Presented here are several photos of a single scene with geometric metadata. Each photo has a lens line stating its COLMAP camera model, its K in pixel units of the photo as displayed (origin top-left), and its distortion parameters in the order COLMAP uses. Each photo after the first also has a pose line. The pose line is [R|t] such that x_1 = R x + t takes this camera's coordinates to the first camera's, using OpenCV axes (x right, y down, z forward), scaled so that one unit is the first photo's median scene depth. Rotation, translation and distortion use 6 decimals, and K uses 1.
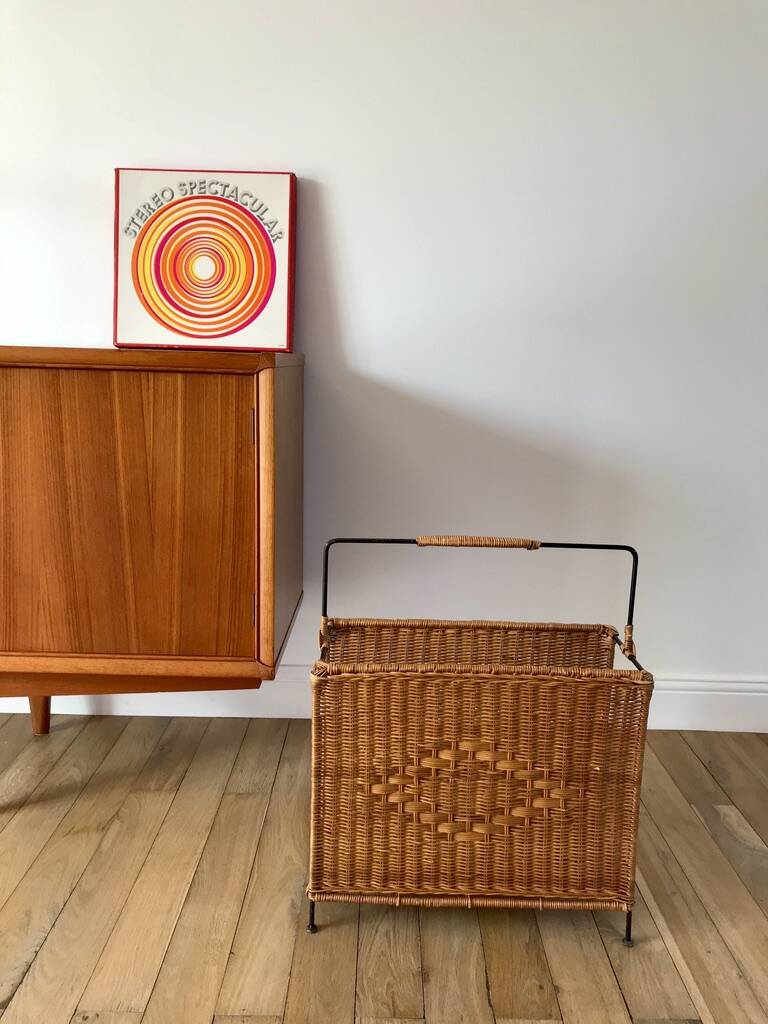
lens RADIAL K [[851.5, 0, 385.2], [0, 851.5, 507.3], [0, 0, 1]] dist [0.048601, -0.052652]
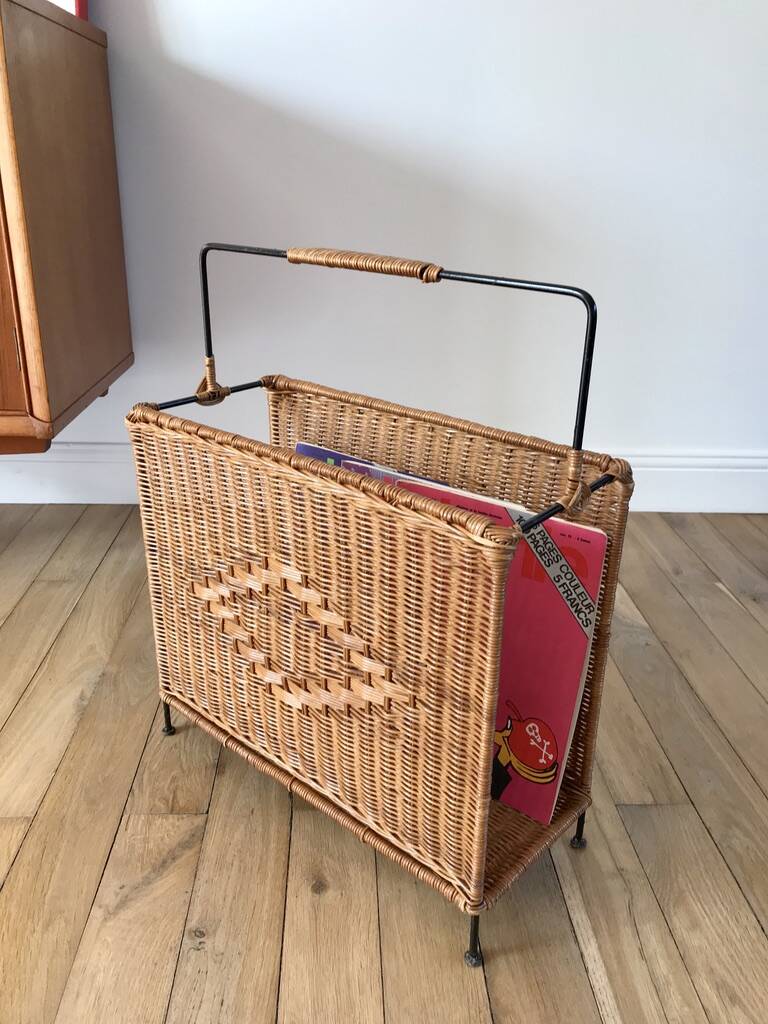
lens RADIAL K [[851.5, 0, 386.3], [0, 851.5, 513.3], [0, 0, 1]] dist [0.048601, -0.052652]
pose [[0.998835, -0.014244, 0.046109, 0.143473], [0.004426, 0.978461, 0.206382, 0.105900], [-0.048055, -0.205938, 0.977384, 0.183489]]
